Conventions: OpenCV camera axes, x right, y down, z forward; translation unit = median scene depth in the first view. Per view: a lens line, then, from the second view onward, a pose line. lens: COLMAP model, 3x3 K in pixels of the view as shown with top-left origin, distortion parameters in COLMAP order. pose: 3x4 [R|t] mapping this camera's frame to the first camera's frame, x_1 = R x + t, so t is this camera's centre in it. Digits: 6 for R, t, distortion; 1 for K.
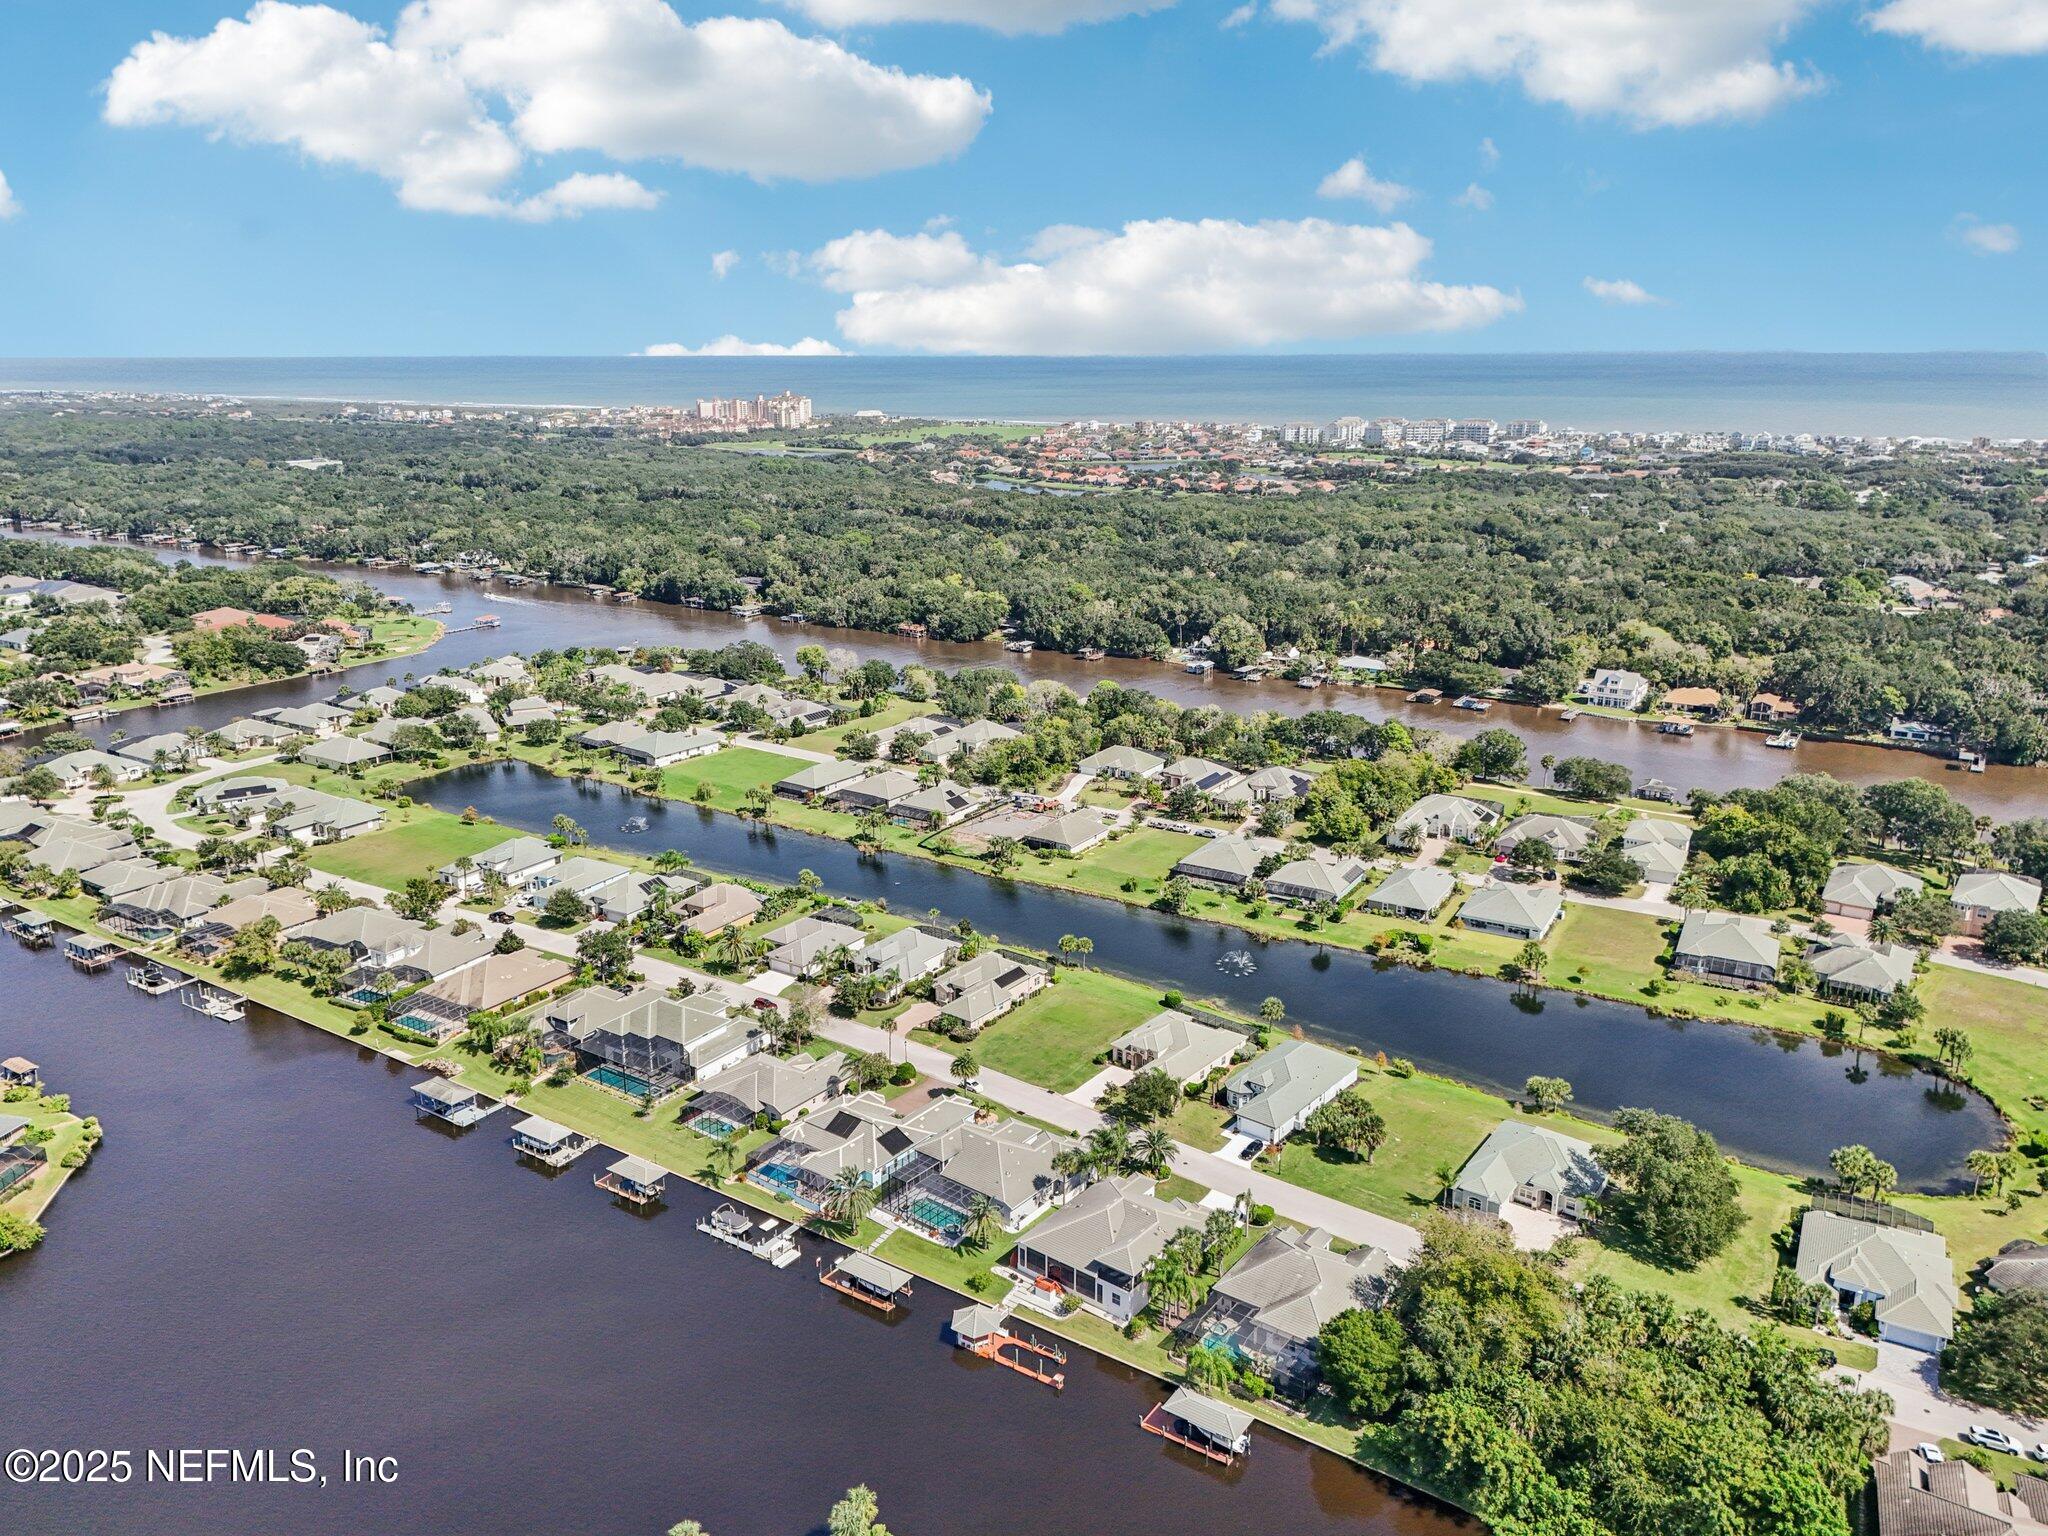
lens RADIAL K [[1475.1, 0, 1026.8], [0, 1475.1, 760.9], [0, 0, 1]] dist [0.139314, -0.209314]
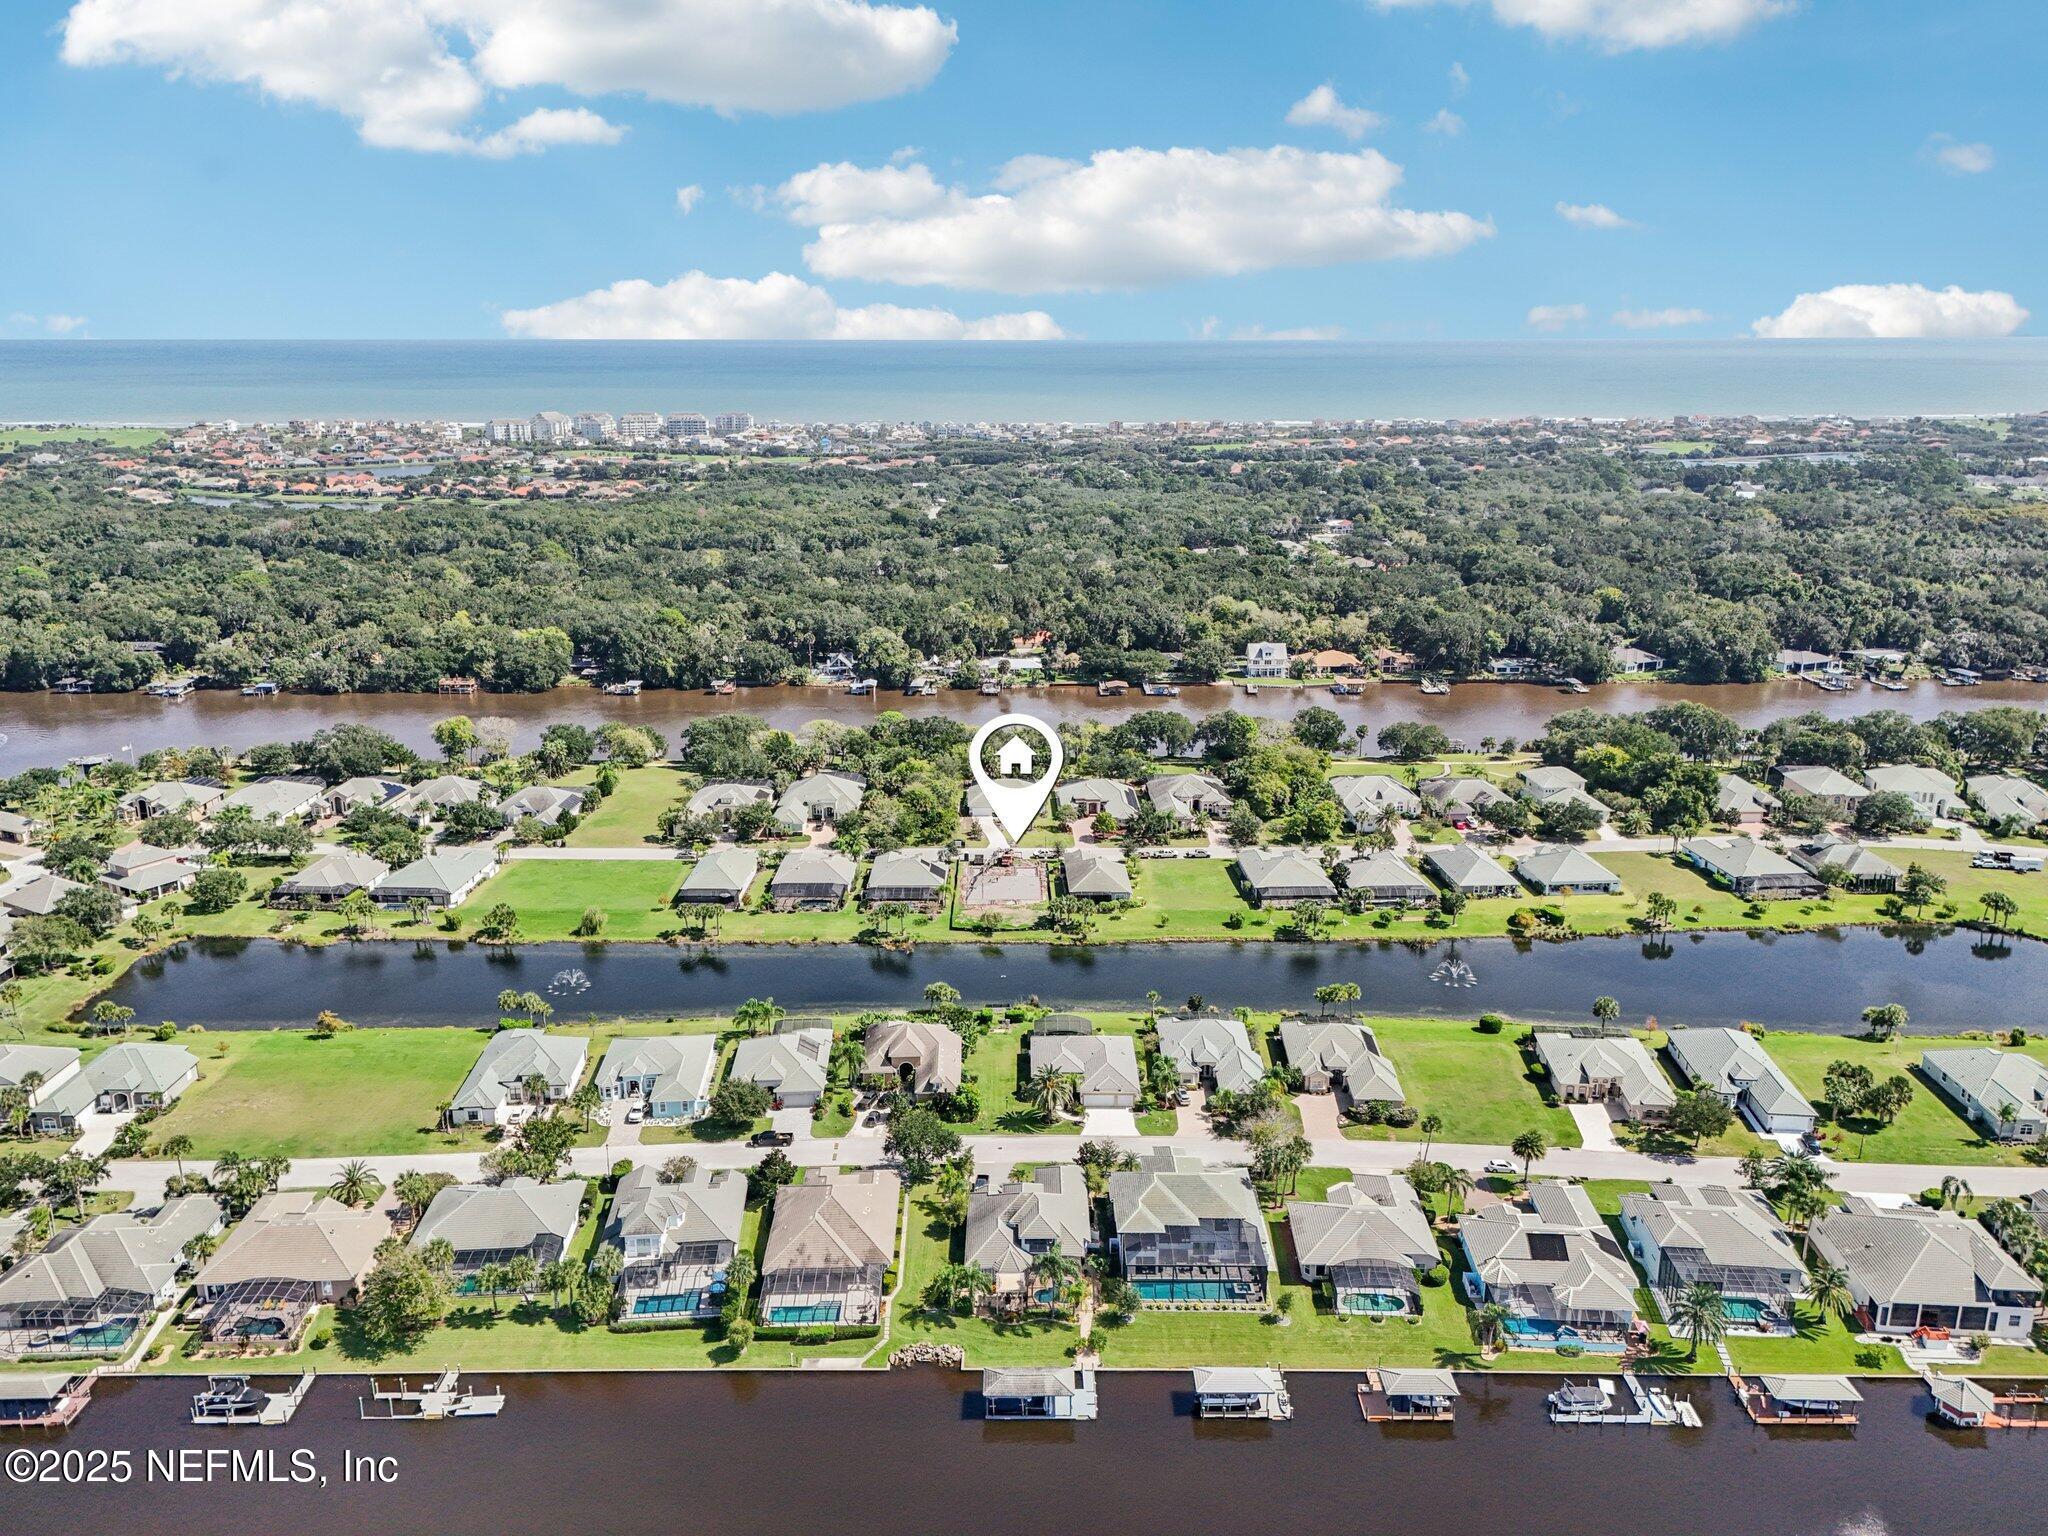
lens RADIAL K [[1514.1, 0, 1024.0], [0, 1514.1, 768.0], [0, 0, 1]] dist [0.075568, -0.073369]
pose [[0.832680, -0.148917, 0.533354, -0.423658], [0.147072, 0.988044, 0.046260, -0.058517], [-0.533866, 0.039921, 0.844626, 0.218454]]
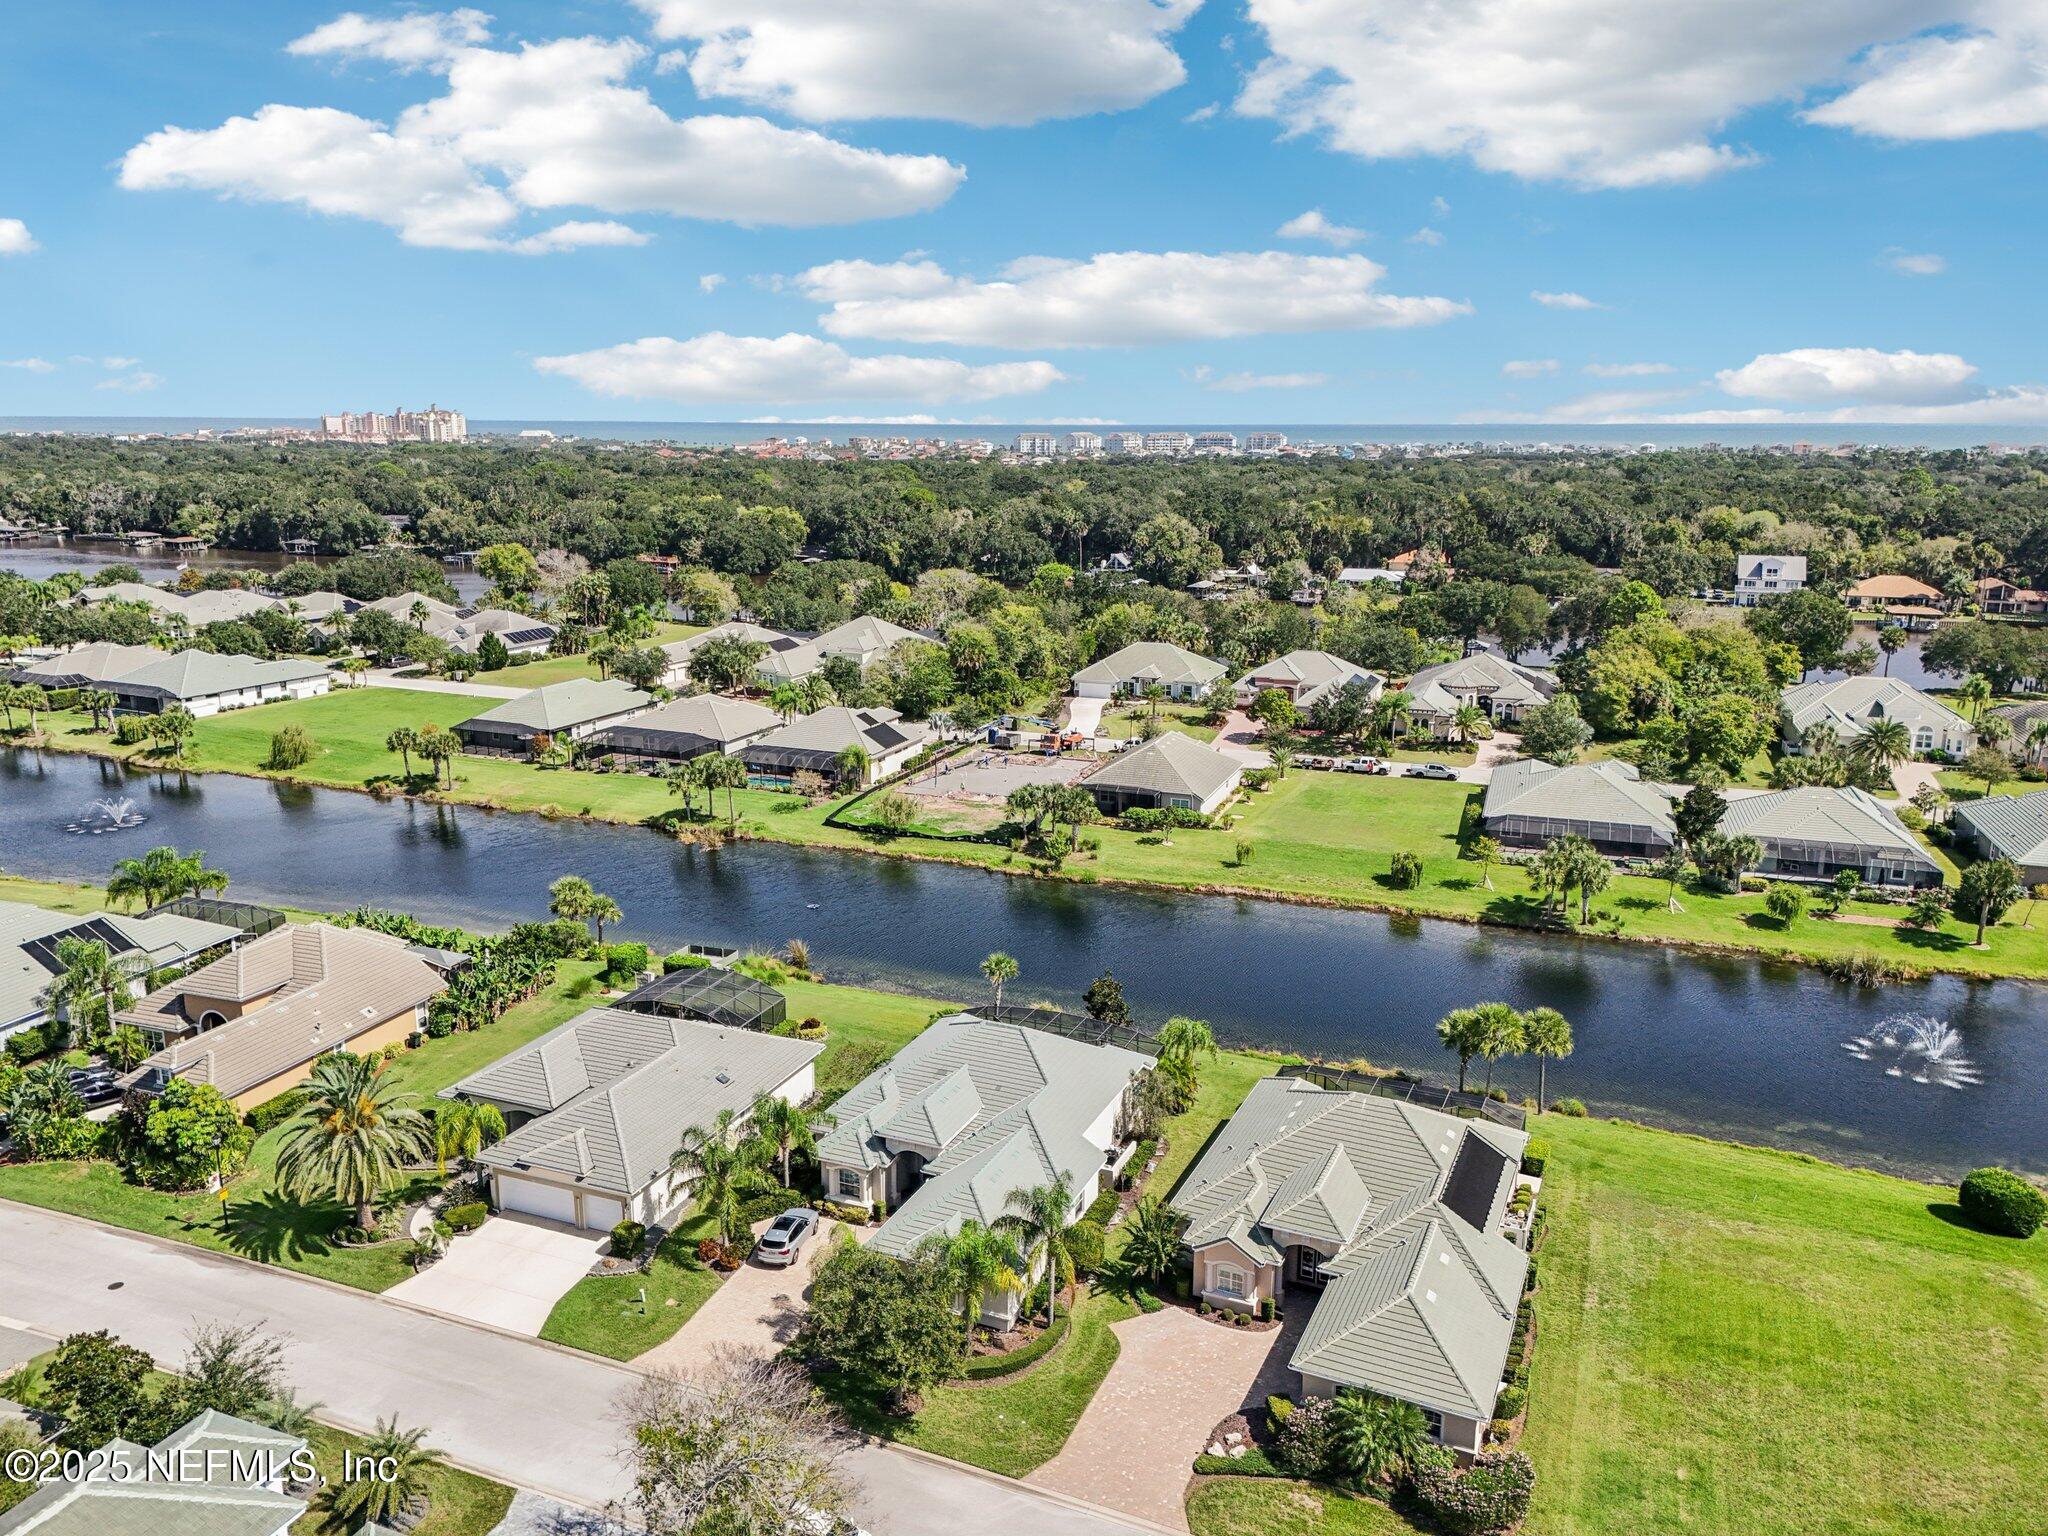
lens RADIAL K [[1514.1, 0, 1024.0], [0, 1514.1, 768.0], [0, 0, 1]] dist [0.075568, -0.073369]
pose [[0.978775, -0.041934, 0.200604, -0.091376], [0.050071, 0.998109, -0.035661, 0.052354], [-0.198729, 0.044949, 0.979023, 0.491621]]
